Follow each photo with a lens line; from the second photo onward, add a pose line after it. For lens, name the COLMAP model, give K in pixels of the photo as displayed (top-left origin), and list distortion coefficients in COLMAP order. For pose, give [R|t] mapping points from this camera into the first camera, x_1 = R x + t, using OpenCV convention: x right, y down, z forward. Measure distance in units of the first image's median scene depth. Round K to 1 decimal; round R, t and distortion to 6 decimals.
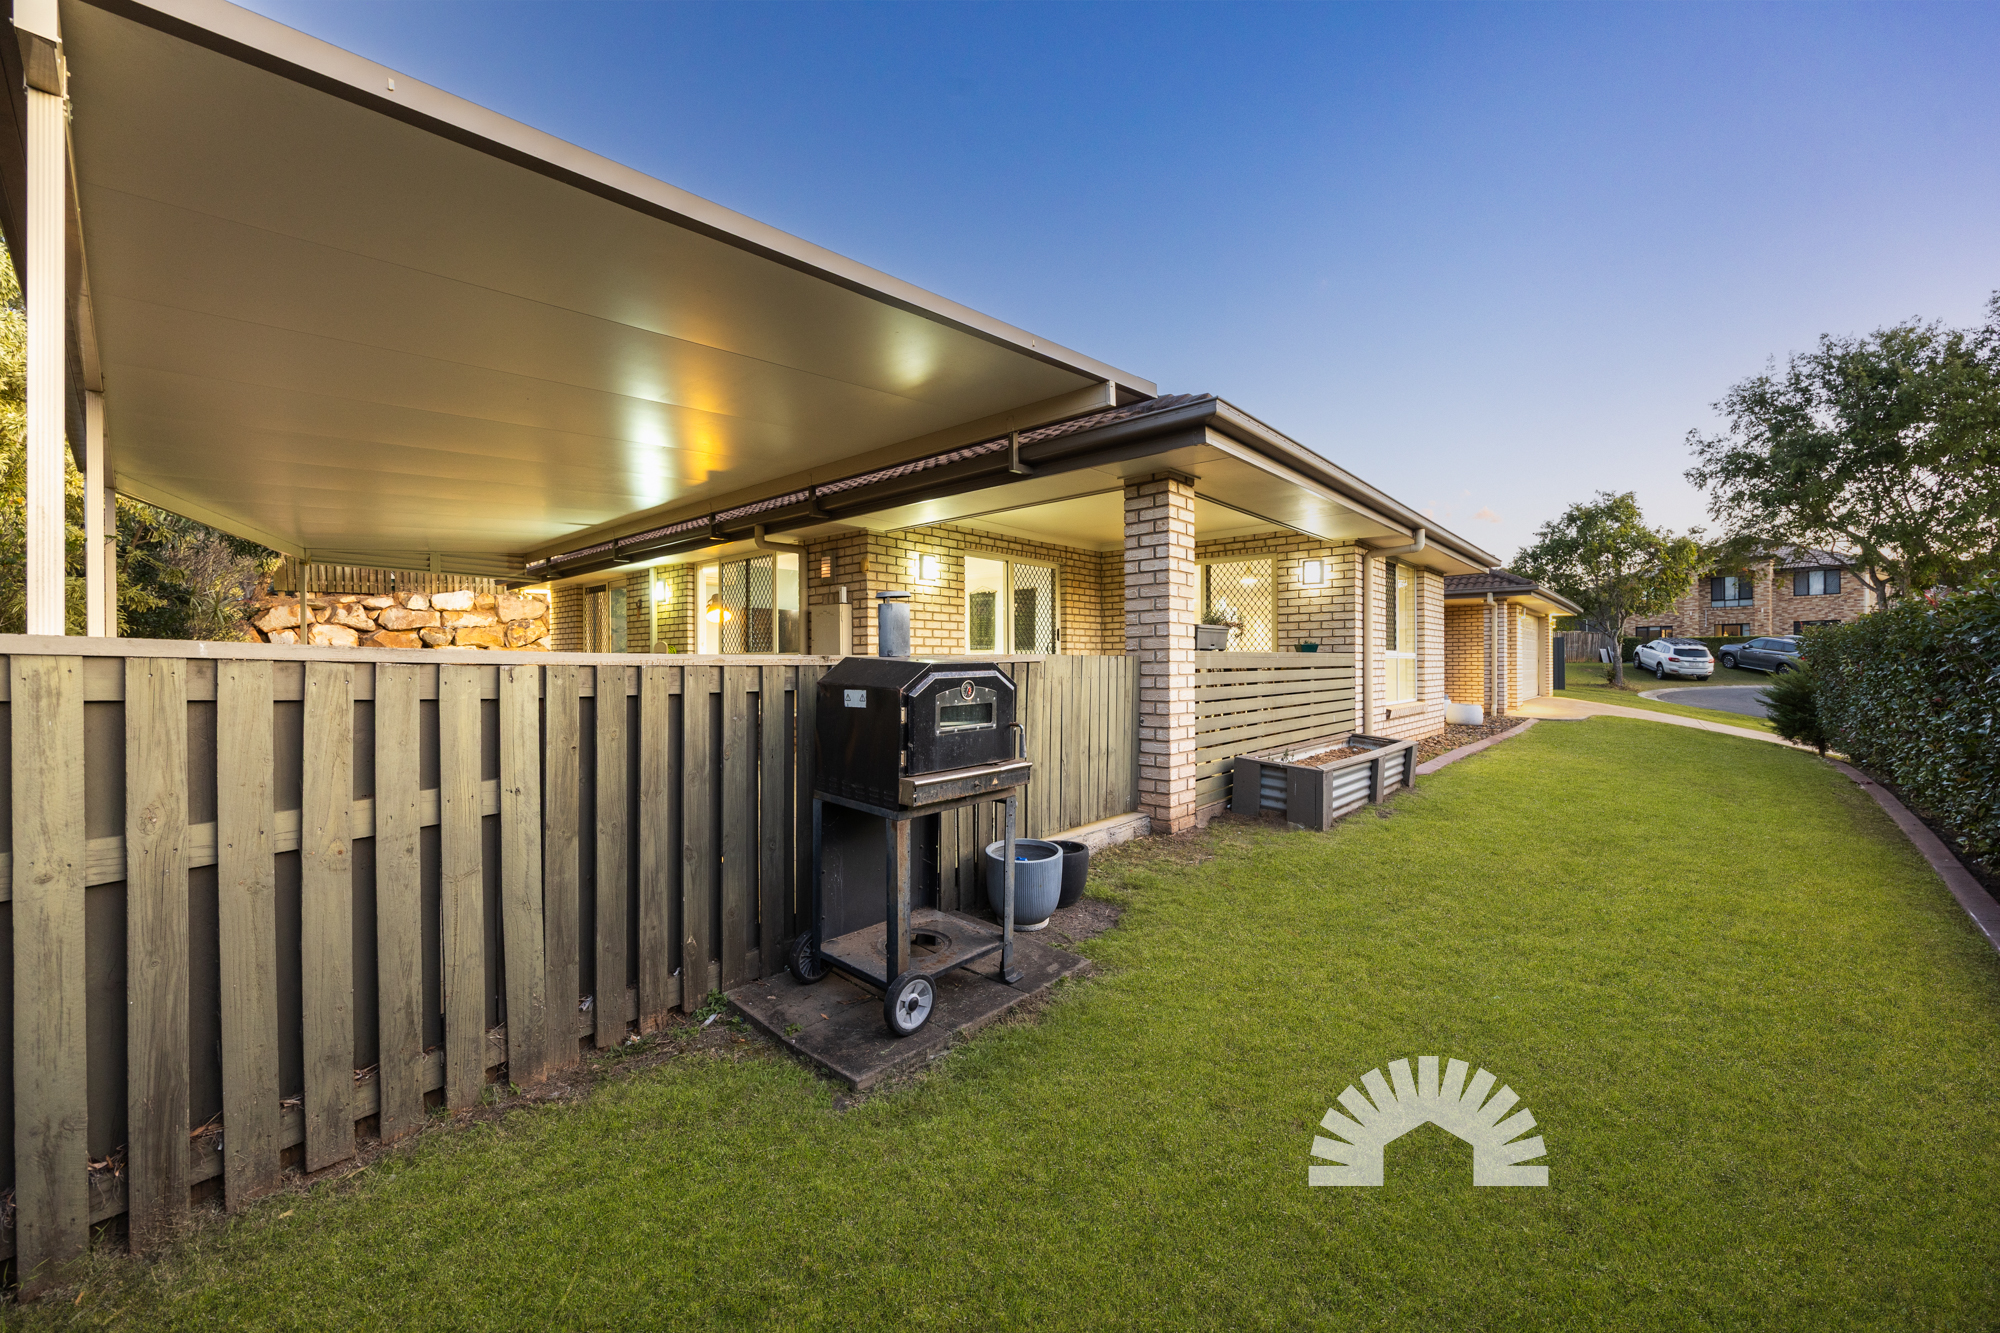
lens RADIAL K [[760.7, 0, 1002.9], [0, 760.7, 667.8], [0, 0, 1]] dist [0.002019, 0.000325]
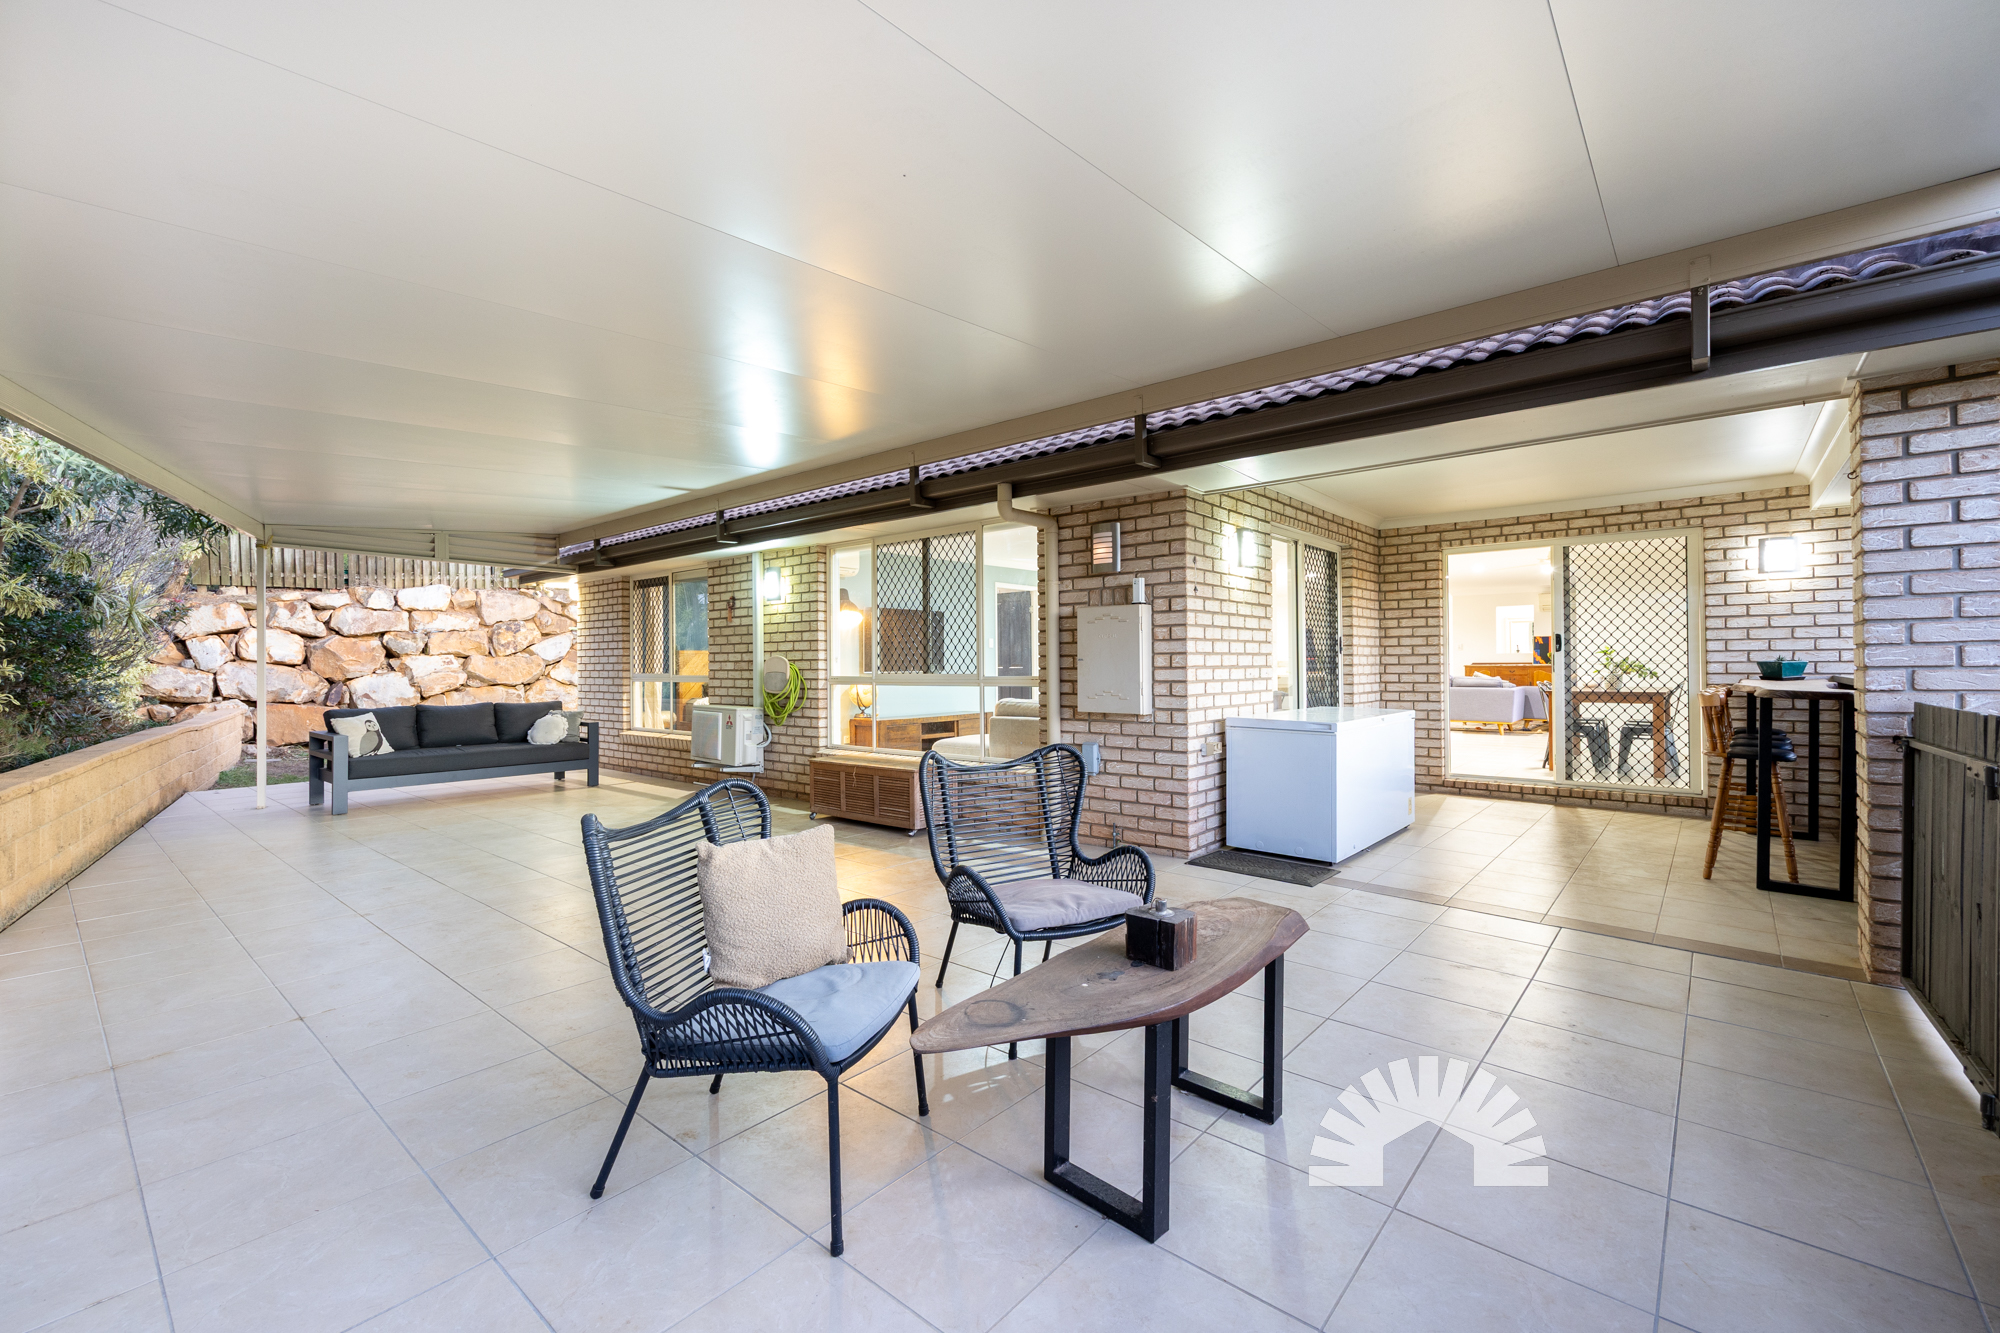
lens RADIAL K [[837.7, 0, 997.0], [0, 837.7, 659.8], [0, 0, 1]] dist [0.013133, -0.000304]
pose [[0.999825, -0.003335, 0.018431, -0.257284], [0.003531, 0.999937, -0.010621, -0.021899], [-0.018395, 0.010684, 0.999774, 0.213829]]
